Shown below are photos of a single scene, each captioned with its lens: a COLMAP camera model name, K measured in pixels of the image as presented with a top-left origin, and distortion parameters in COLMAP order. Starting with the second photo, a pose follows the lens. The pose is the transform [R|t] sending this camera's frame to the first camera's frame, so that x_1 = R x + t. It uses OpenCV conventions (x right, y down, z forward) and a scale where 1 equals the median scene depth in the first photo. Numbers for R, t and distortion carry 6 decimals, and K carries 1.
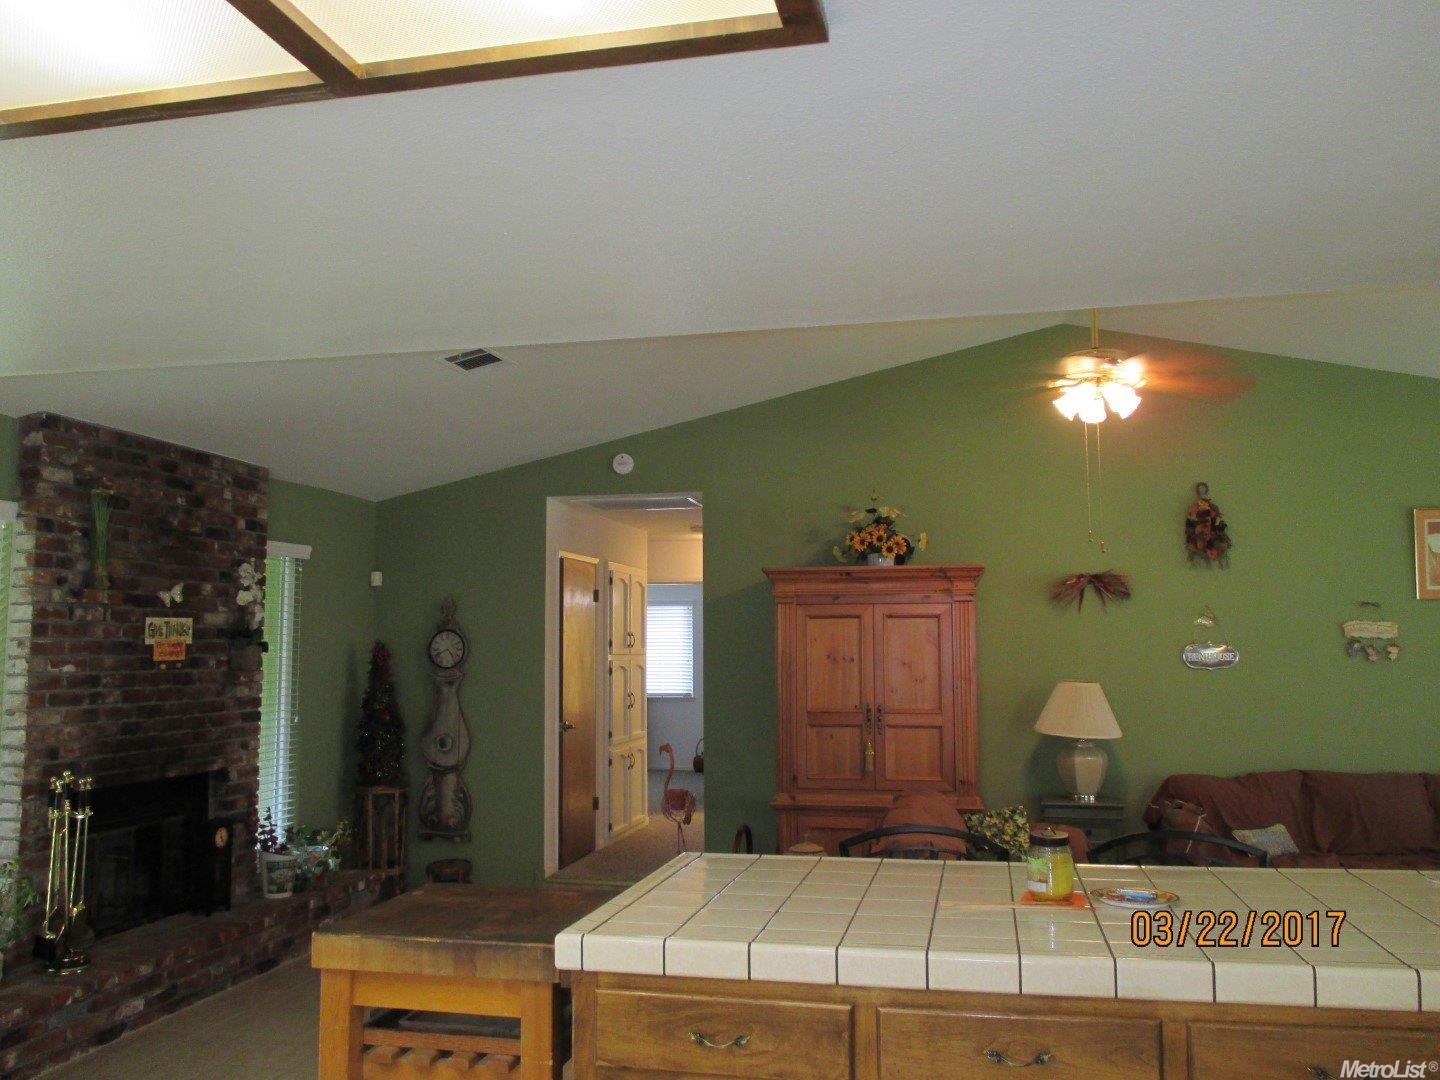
lens RADIAL K [[1199.1, 0, 725.2], [0, 1199.1, 528.6], [0, 0, 1]] dist [-0.034441, 0.015119]
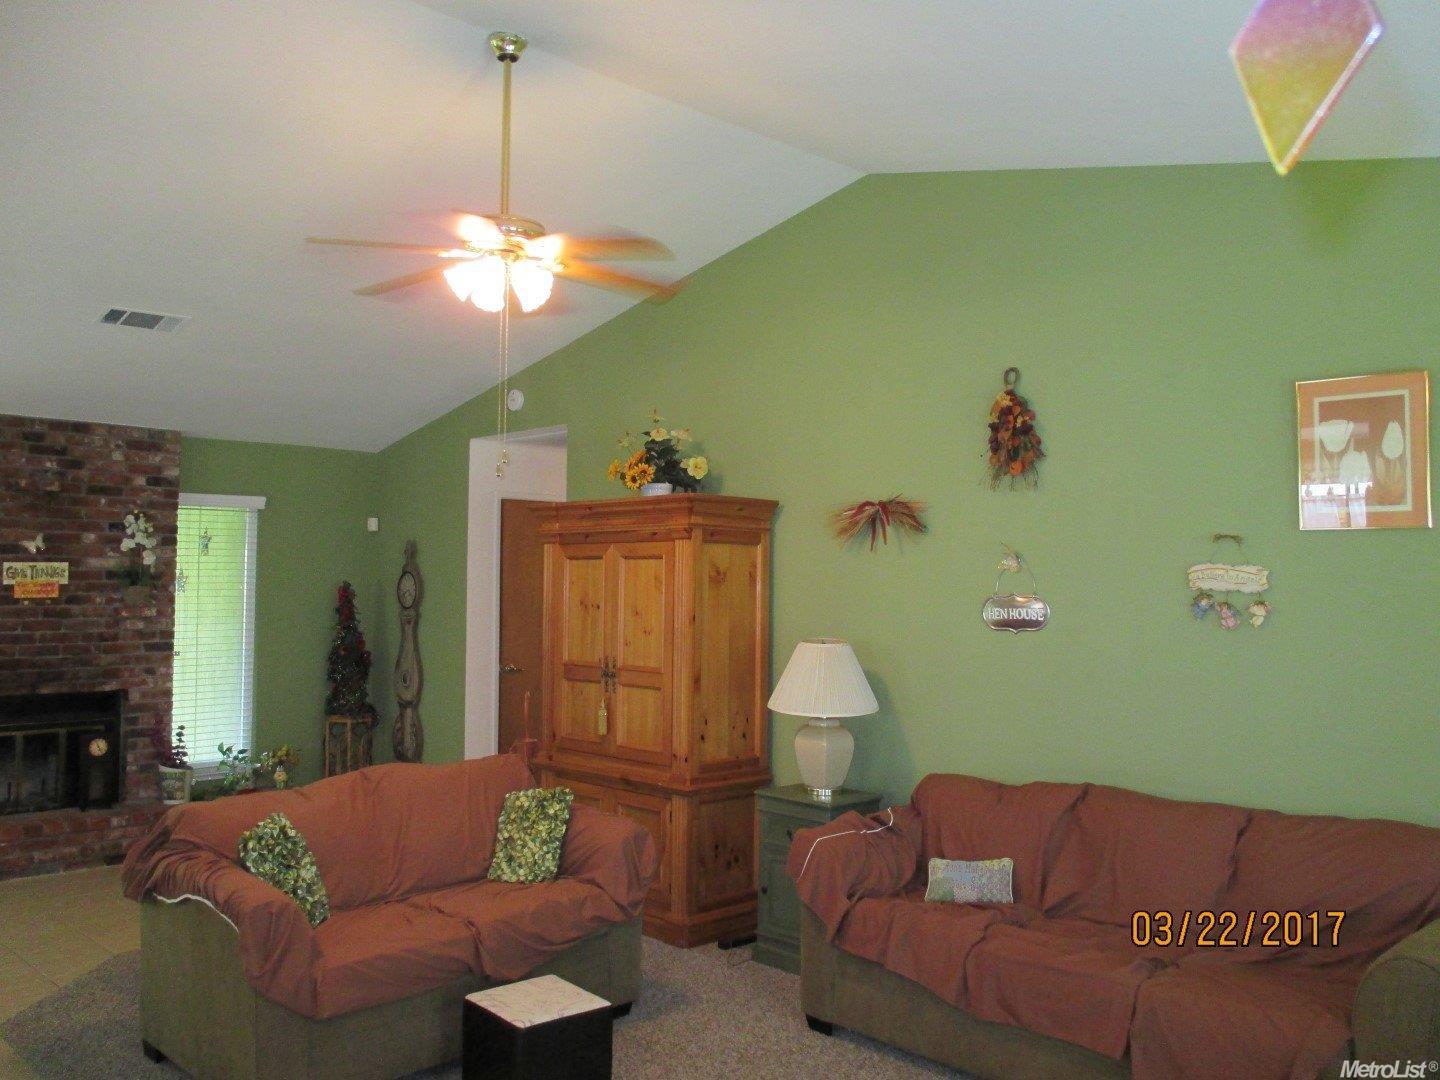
lens RADIAL K [[1199.1, 0, 732.1], [0, 1199.1, 534.3], [0, 0, 1]] dist [-0.034441, 0.015119]
pose [[0.839725, -0.014007, -0.542831, 0.691950], [0.044554, 0.998074, 0.043168, 0.023284], [0.541181, -0.060435, 0.838732, 0.334532]]
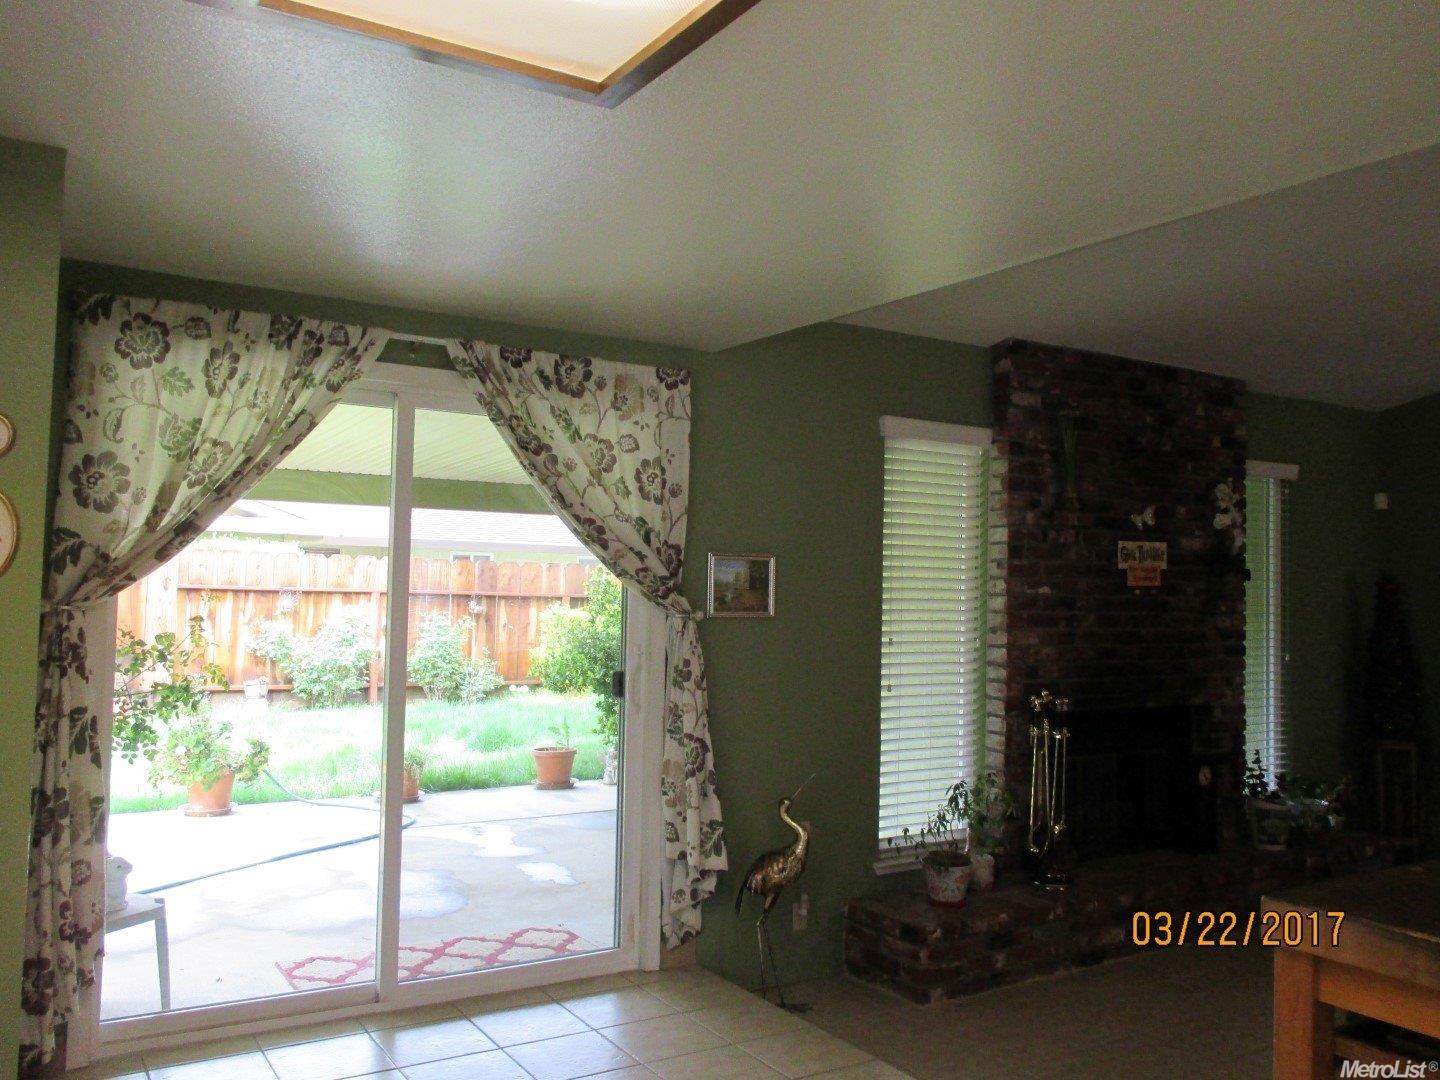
lens RADIAL K [[1199.1, 0, 720.9], [0, 1199.1, 534.4], [0, 0, 1]] dist [-0.034441, 0.015119]
pose [[0.695486, -0.015931, -0.718363, -0.010117], [0.051325, 0.998302, 0.027551, 0.022172], [0.716704, -0.056031, 0.695123, 0.078012]]
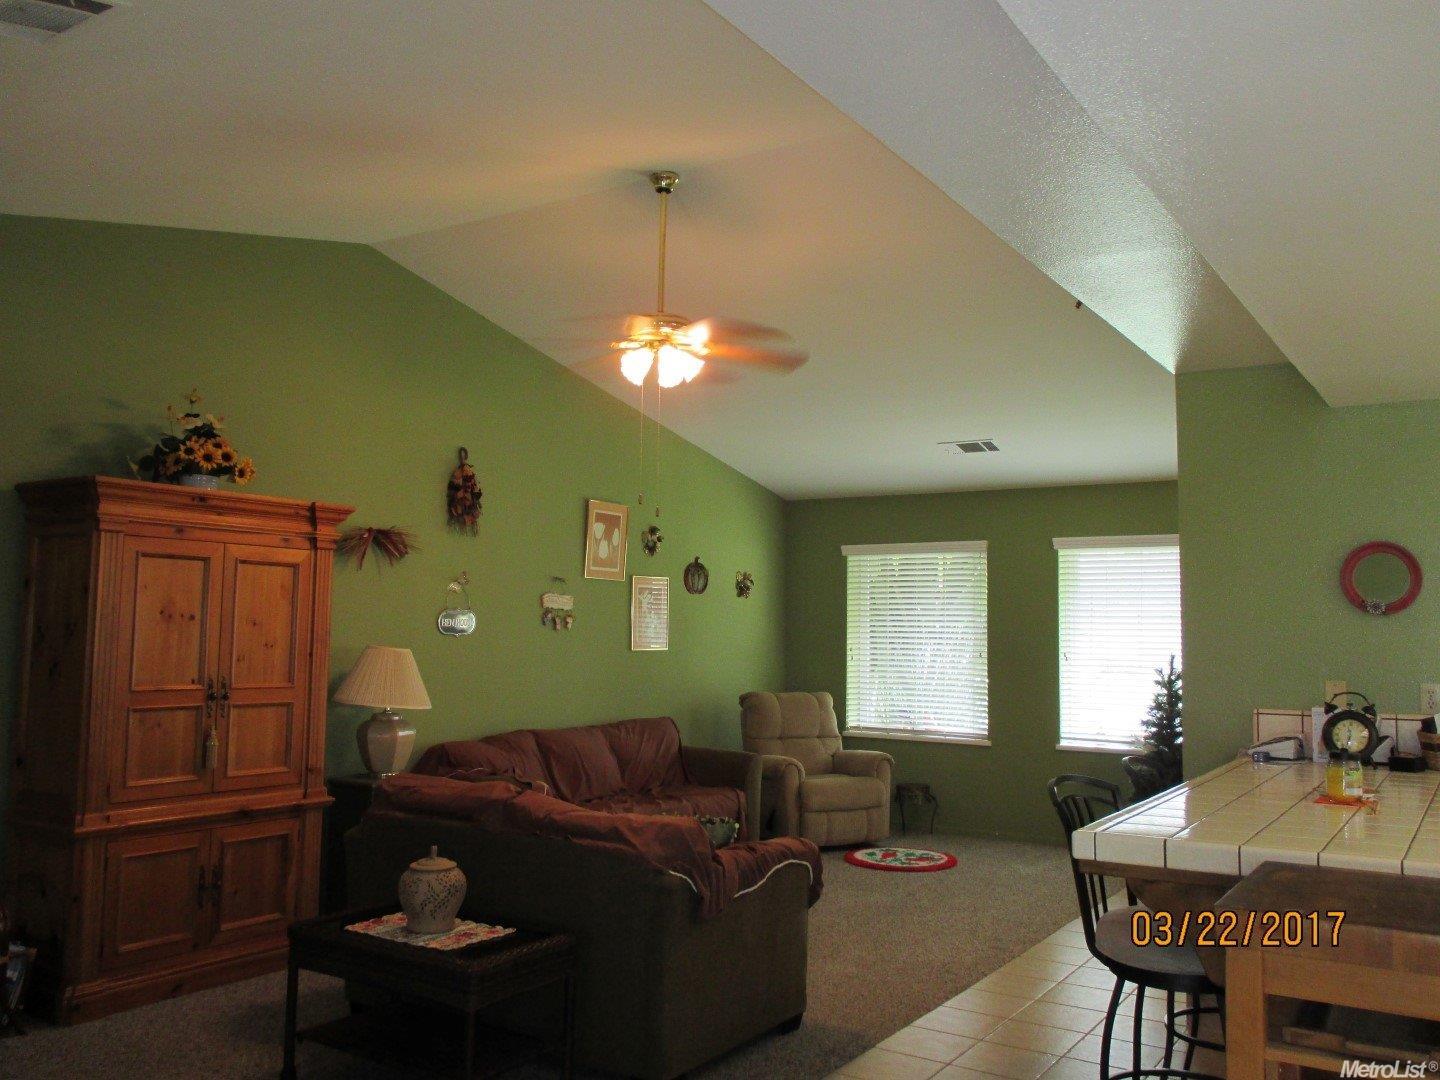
lens RADIAL K [[1199.1, 0, 717.1], [0, 1199.1, 536.8], [0, 0, 1]] dist [-0.034441, 0.015119]
pose [[0.370001, 0.083458, 0.925275, -0.467731], [-0.105779, 0.993264, -0.047292, 0.064065], [-0.922990, -0.080377, 0.376337, 0.458013]]
